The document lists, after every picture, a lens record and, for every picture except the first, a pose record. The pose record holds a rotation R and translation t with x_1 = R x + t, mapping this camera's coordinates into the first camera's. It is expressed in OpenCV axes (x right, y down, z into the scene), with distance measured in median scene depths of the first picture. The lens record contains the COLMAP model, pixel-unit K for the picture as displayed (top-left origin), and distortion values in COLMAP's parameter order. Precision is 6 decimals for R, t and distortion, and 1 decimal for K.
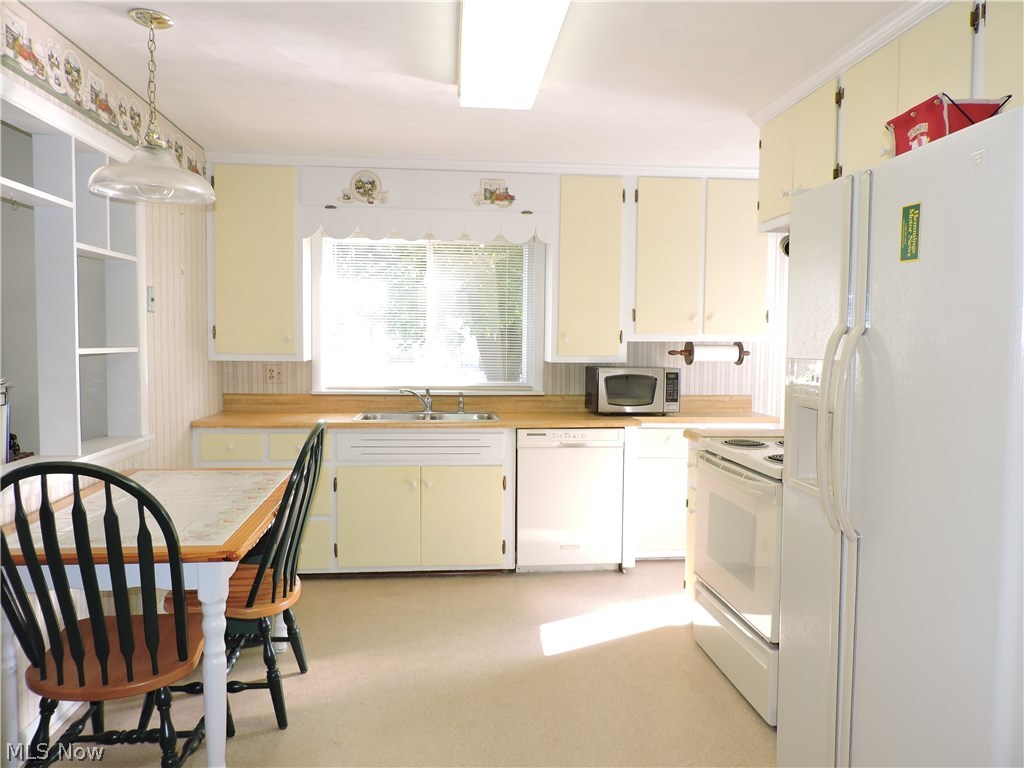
lens RADIAL K [[739.7, 0, 504.3], [0, 739.7, 379.8], [0, 0, 1]] dist [-0.020500, 0.001730]
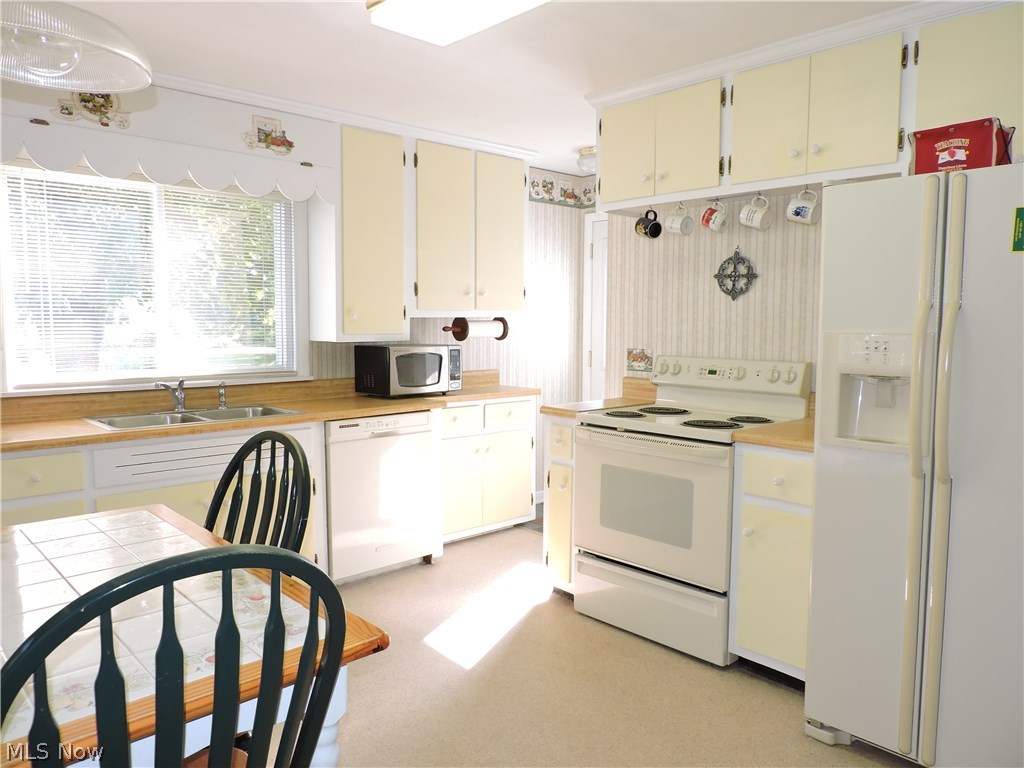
lens RADIAL K [[739.7, 0, 522.1], [0, 739.7, 379.2], [0, 0, 1]] dist [-0.020500, 0.001730]
pose [[0.788270, -0.054395, 0.612921, -0.299481], [0.034945, 0.998435, 0.043666, -0.010239], [-0.614337, -0.013002, 0.788937, 0.182617]]
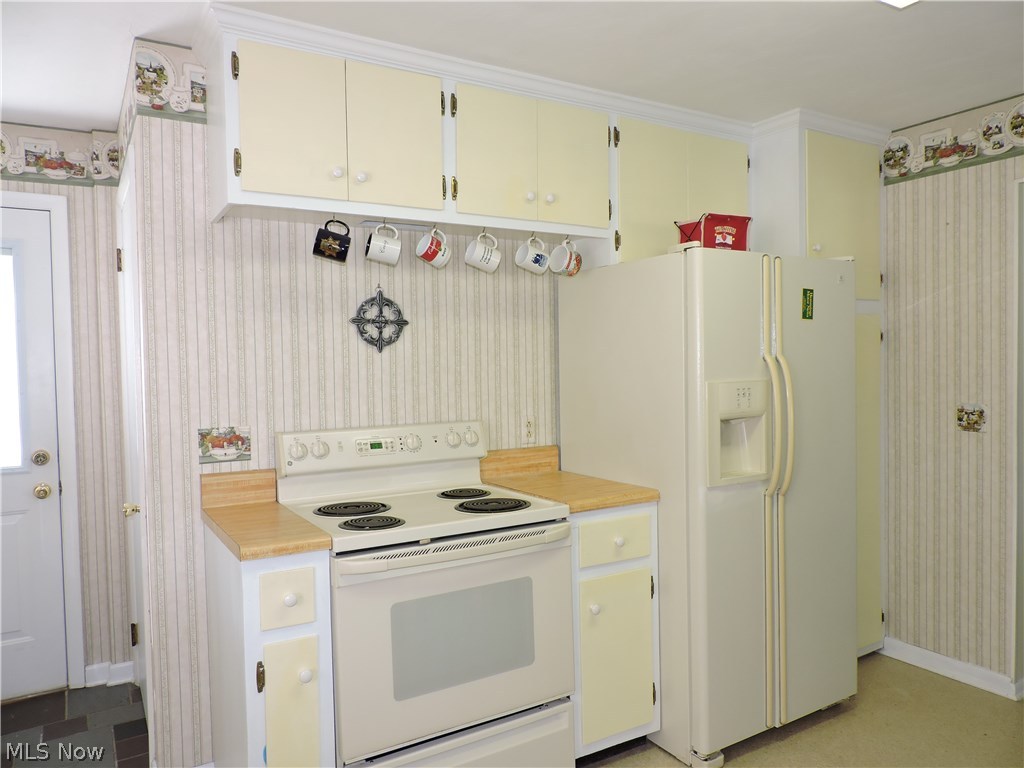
lens RADIAL K [[739.7, 0, 520.0], [0, 739.7, 384.6], [0, 0, 1]] dist [-0.020500, 0.001730]
pose [[-0.445692, -0.022931, 0.894893, -0.247347], [0.063758, 0.996320, 0.057285, -0.051325], [-0.892913, 0.082588, -0.442589, 0.813539]]
